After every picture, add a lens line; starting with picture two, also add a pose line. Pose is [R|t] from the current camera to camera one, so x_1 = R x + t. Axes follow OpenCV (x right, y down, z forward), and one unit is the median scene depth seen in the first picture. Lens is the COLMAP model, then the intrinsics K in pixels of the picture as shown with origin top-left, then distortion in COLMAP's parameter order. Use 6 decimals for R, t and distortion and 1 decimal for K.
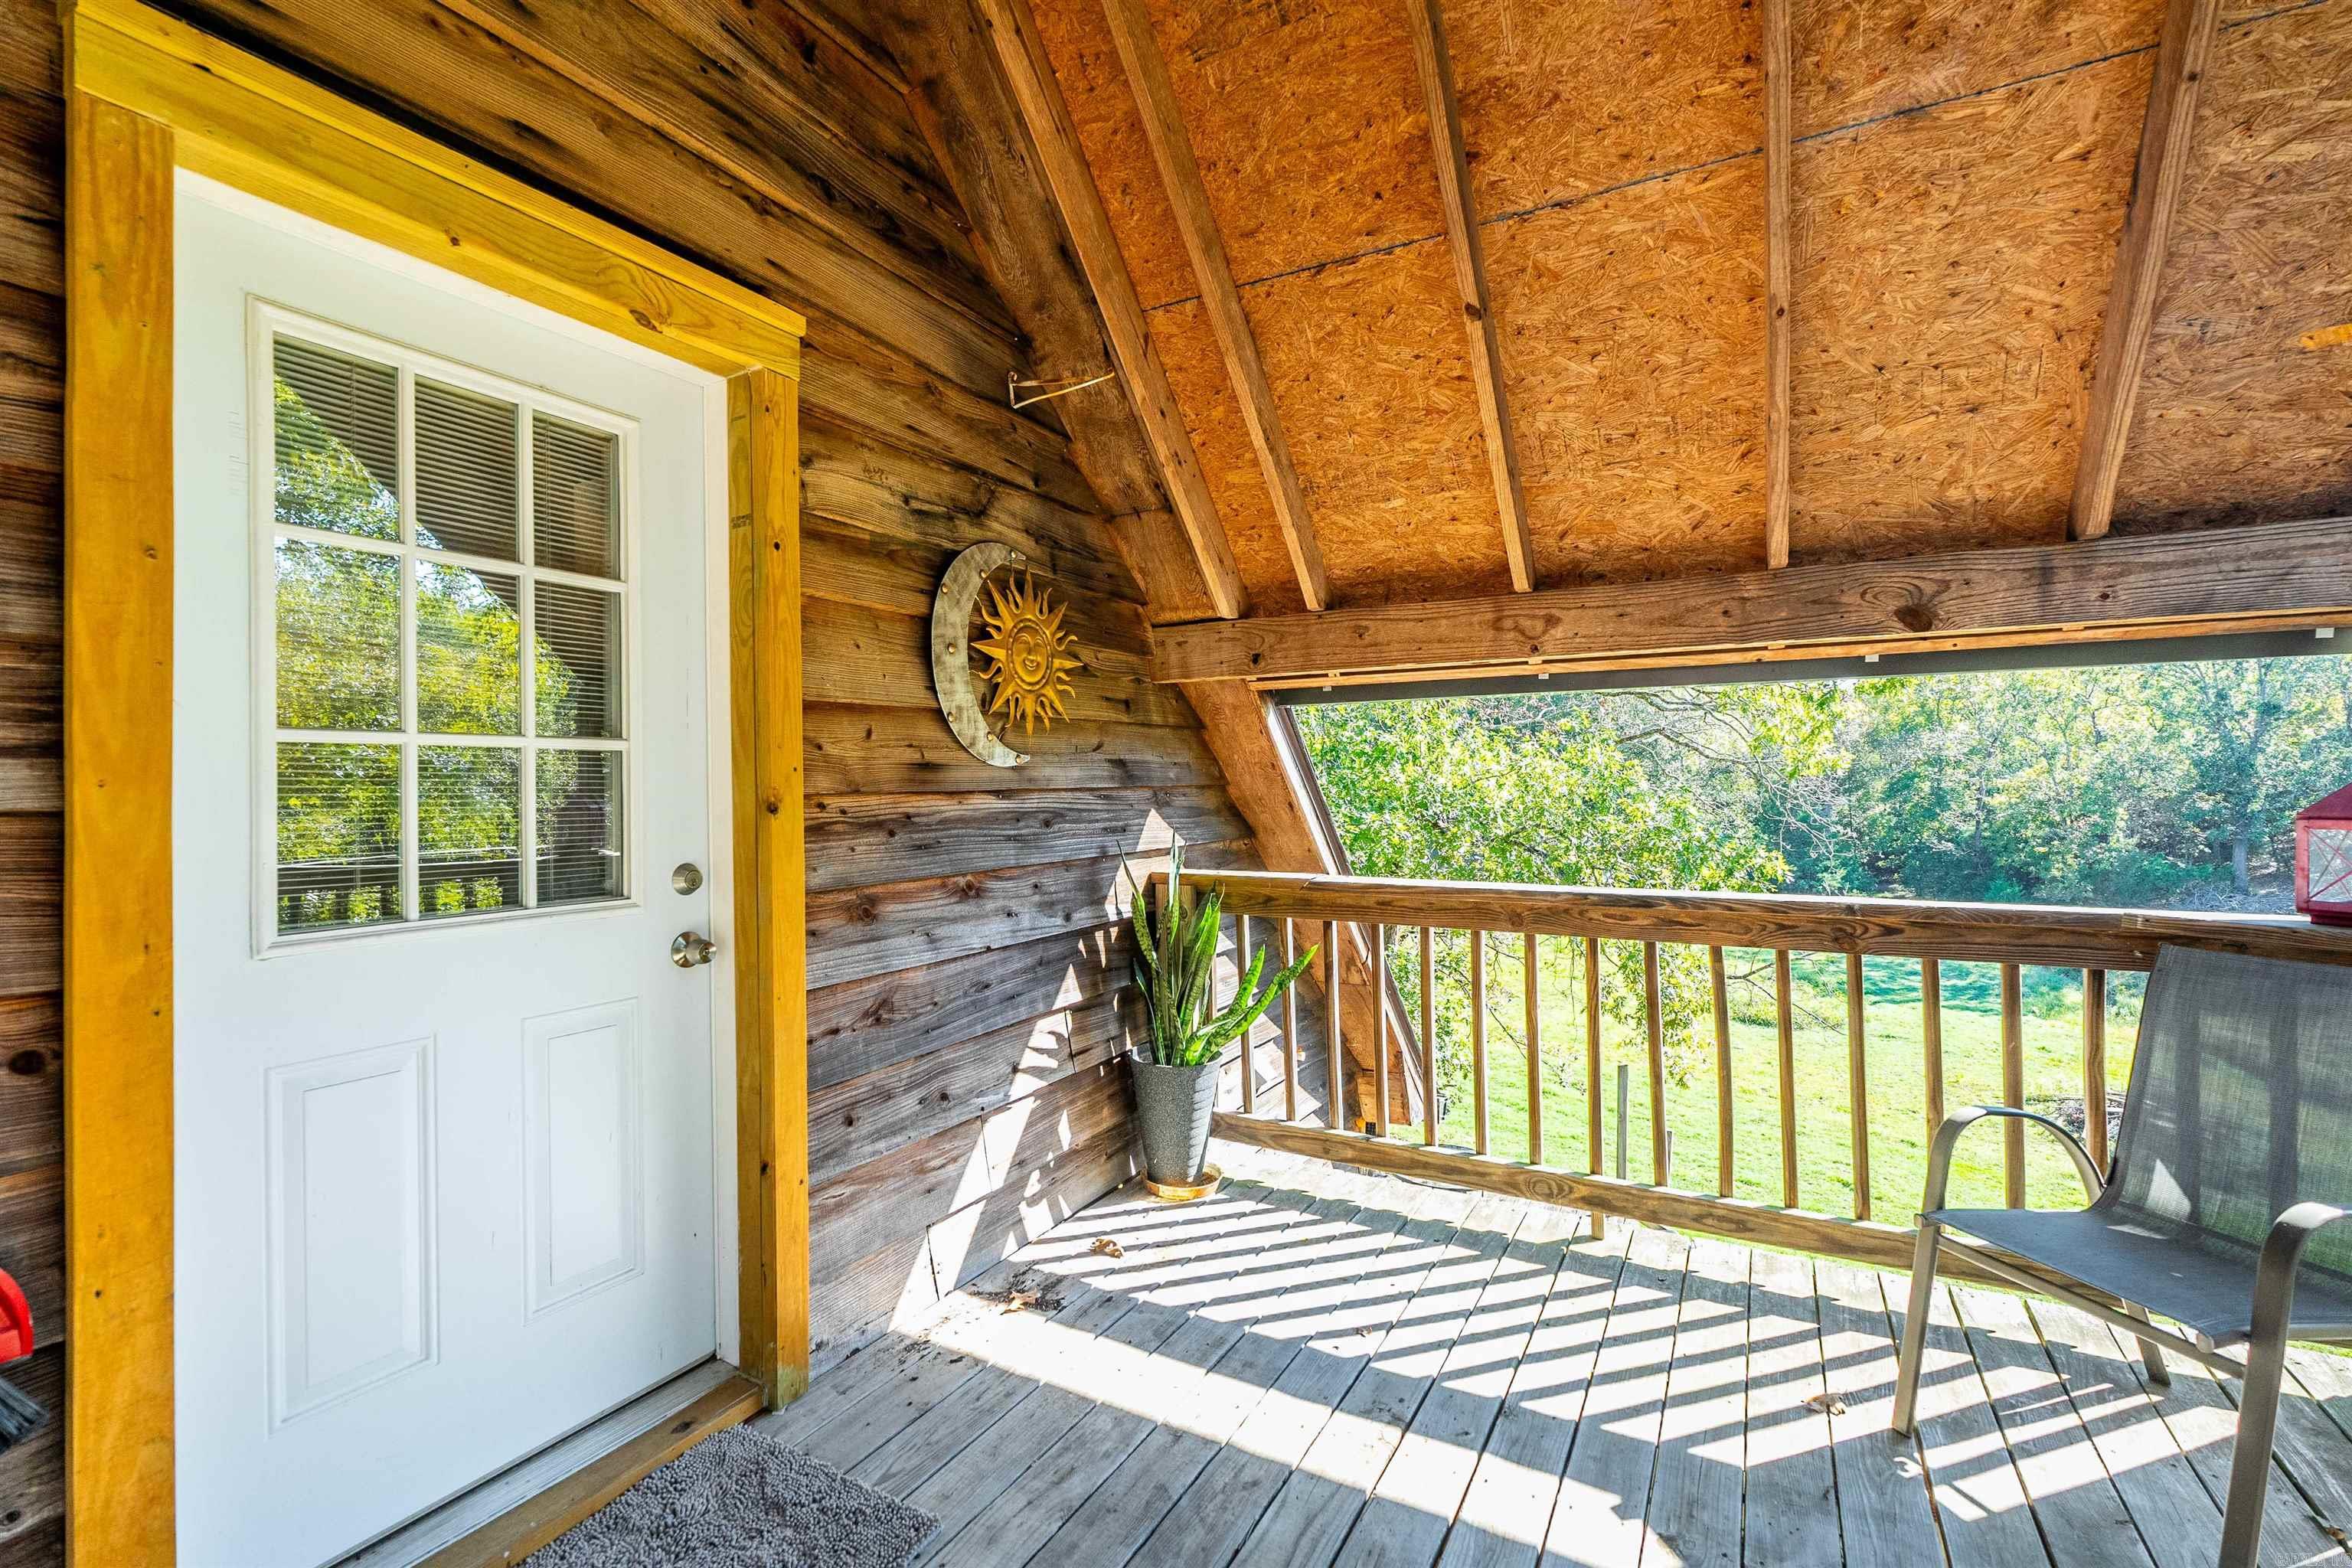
lens RADIAL K [[1030.0, 0, 1173.6], [0, 1030.0, 784.1], [0, 0, 1]] dist [-0.005027, -0.000388]
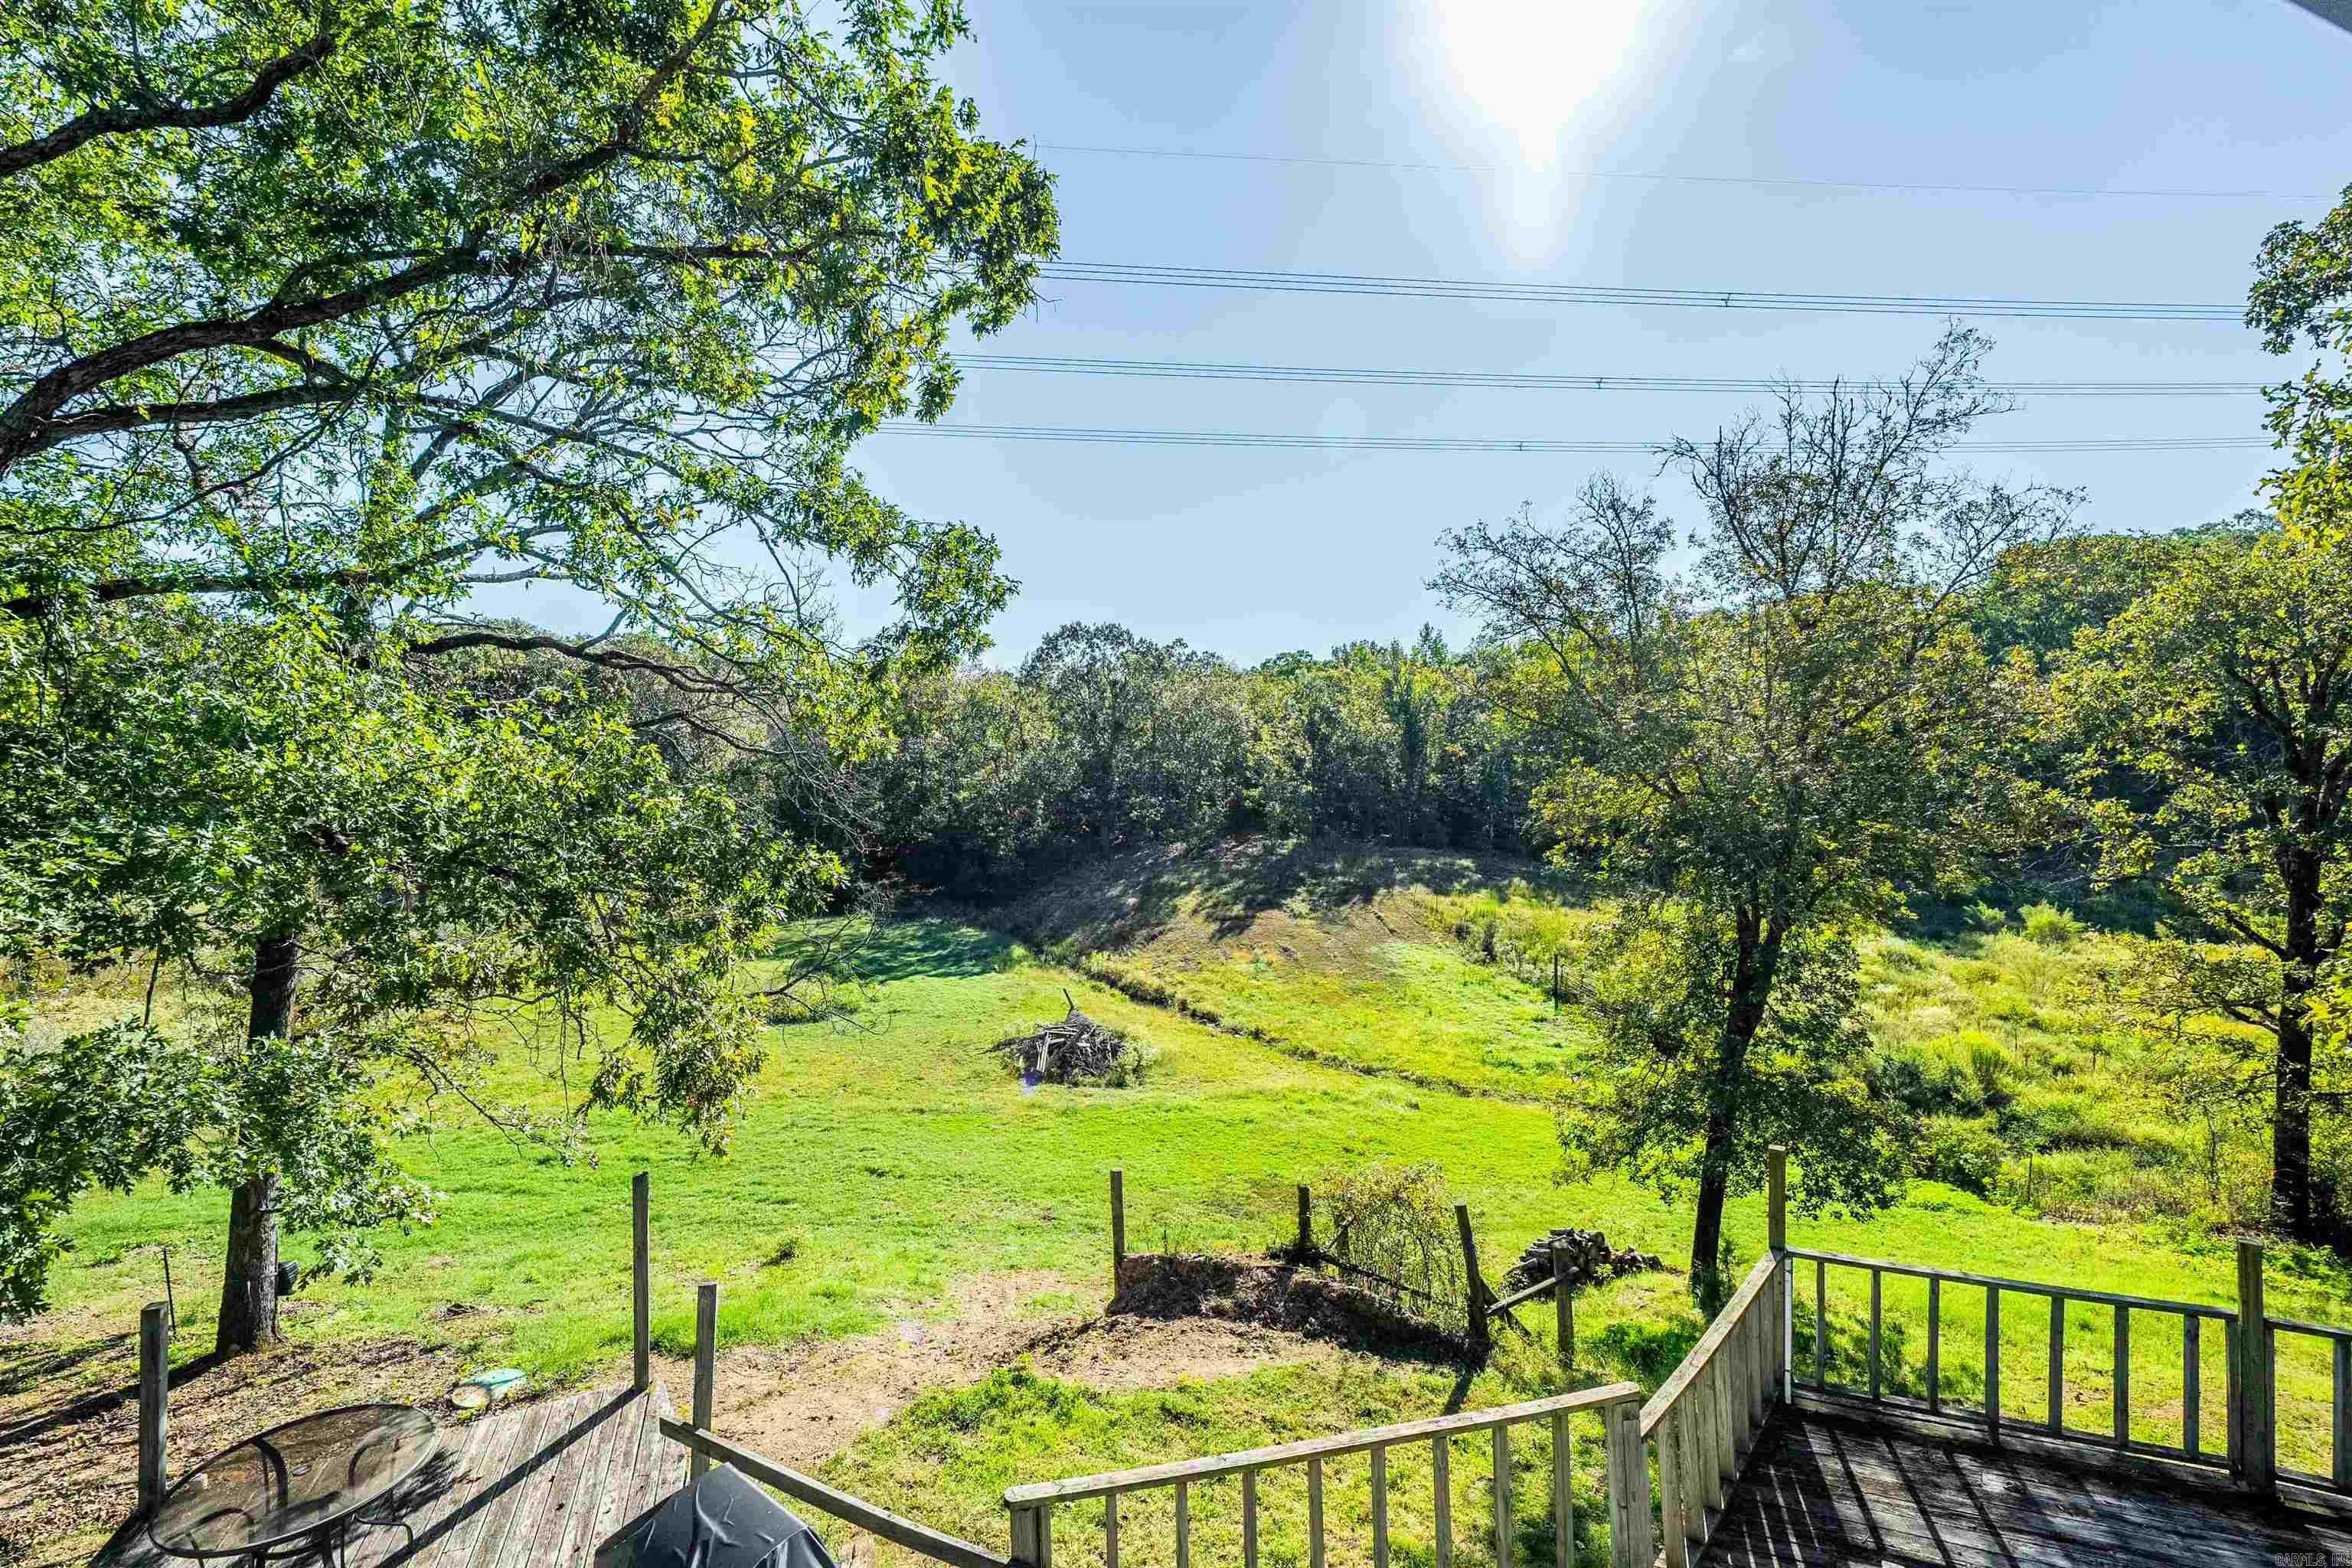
lens RADIAL K [[1030.0, 0, 1166.2], [0, 1030.0, 782.2], [0, 0, 1]] dist [-0.005027, -0.000388]
pose [[0.635396, -0.010850, 0.772110, 0.104417], [0.015903, 0.999873, 0.000963, 0.011698], [-0.772023, 0.011667, 0.635488, 0.228117]]
